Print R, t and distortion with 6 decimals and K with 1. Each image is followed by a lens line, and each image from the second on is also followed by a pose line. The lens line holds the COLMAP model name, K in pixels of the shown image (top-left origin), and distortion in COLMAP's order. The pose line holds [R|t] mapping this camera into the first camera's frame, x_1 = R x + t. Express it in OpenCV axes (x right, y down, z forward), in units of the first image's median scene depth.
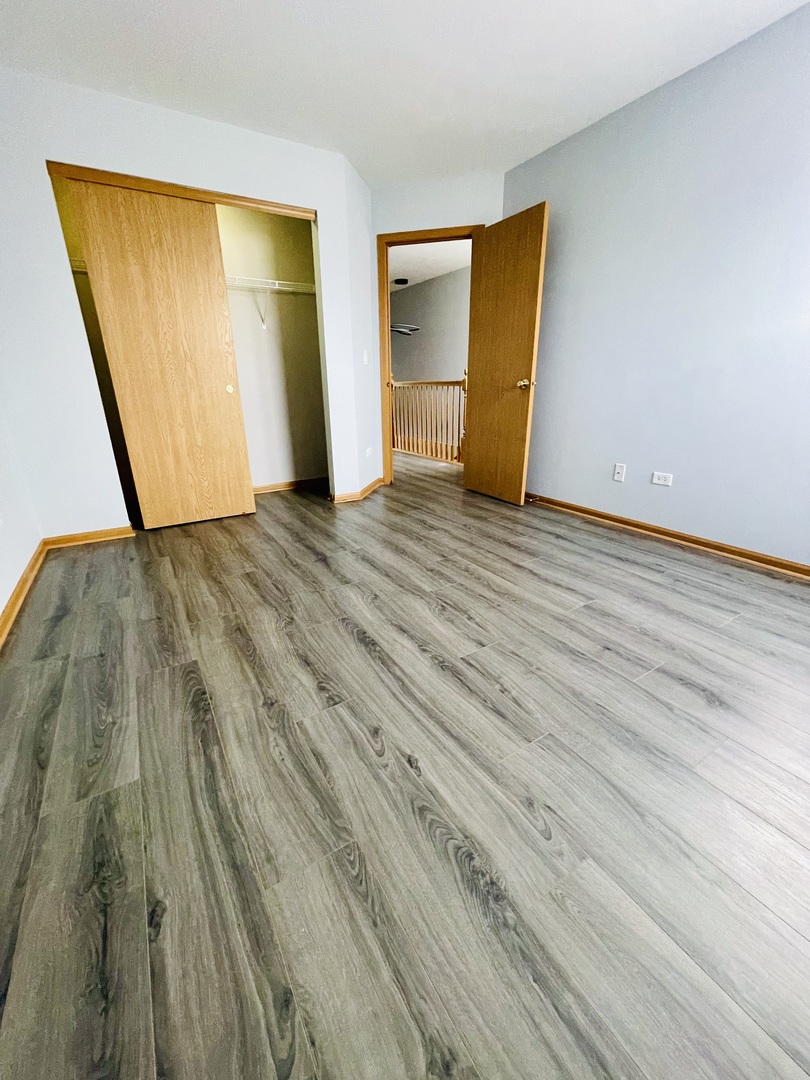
lens RADIAL K [[437.2, 0, 405.9], [0, 437.2, 535.2], [0, 0, 1]] dist [-0.001049, -0.000167]
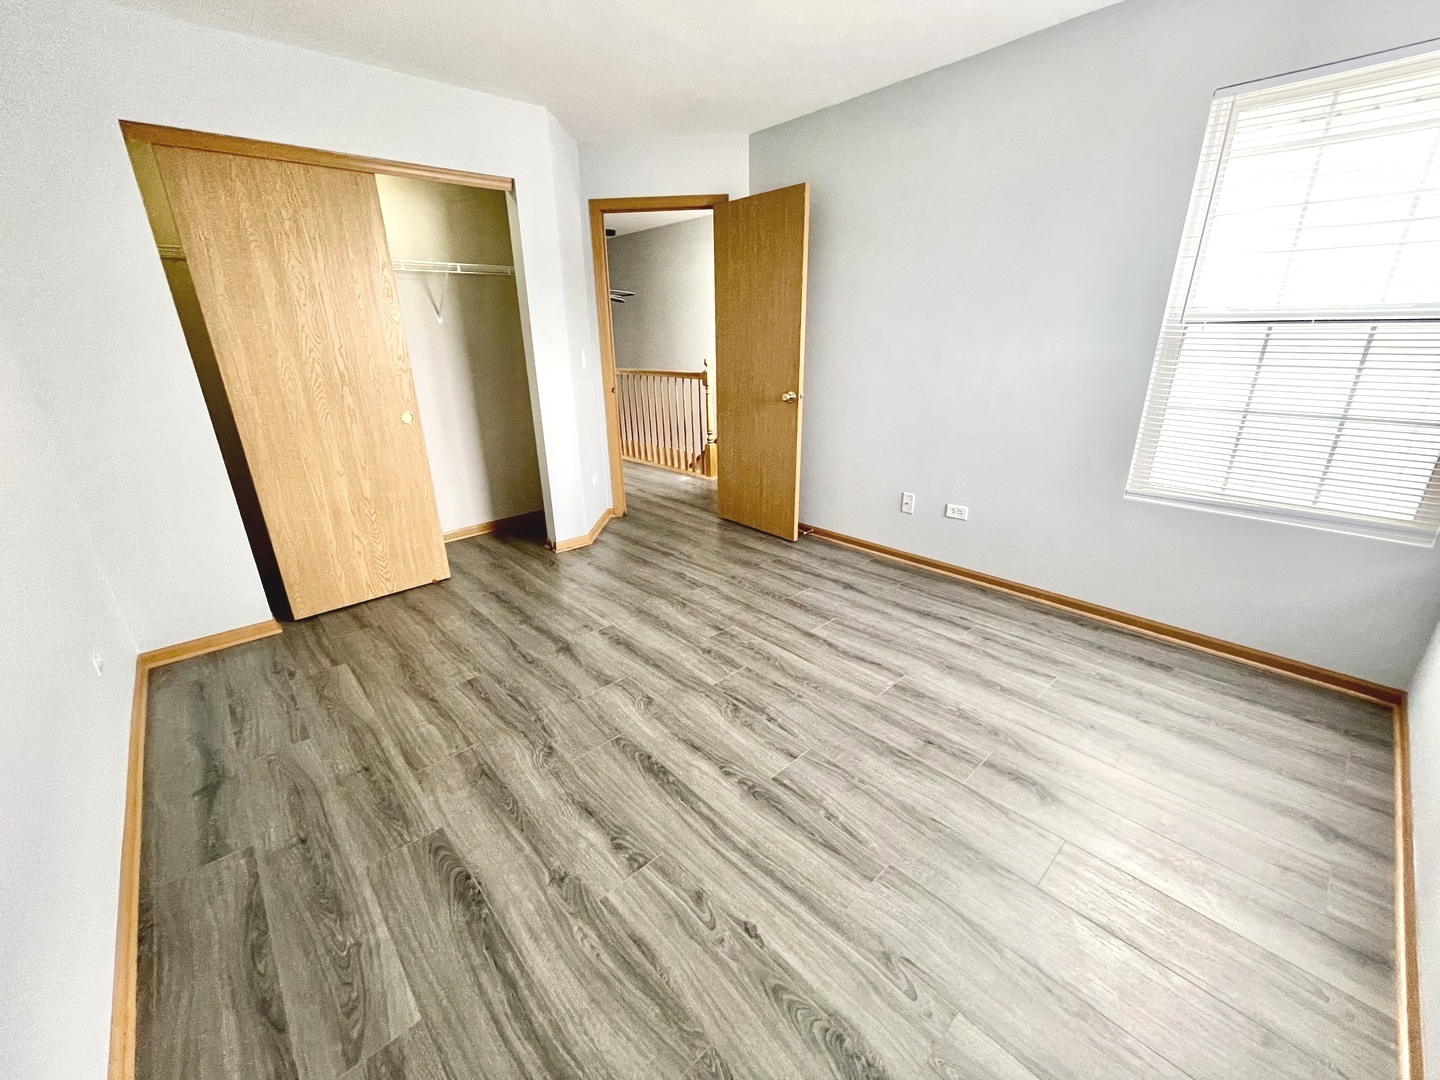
lens RADIAL K [[582.9, 0, 716.9], [0, 582.9, 539.2], [0, 0, 1]] dist [-0.001049, -0.000167]
pose [[0.982522, -0.069688, 0.172608, -0.108625], [0.069213, 0.997563, 0.008776, -0.150755], [-0.172799, 0.003324, 0.984952, -0.073573]]
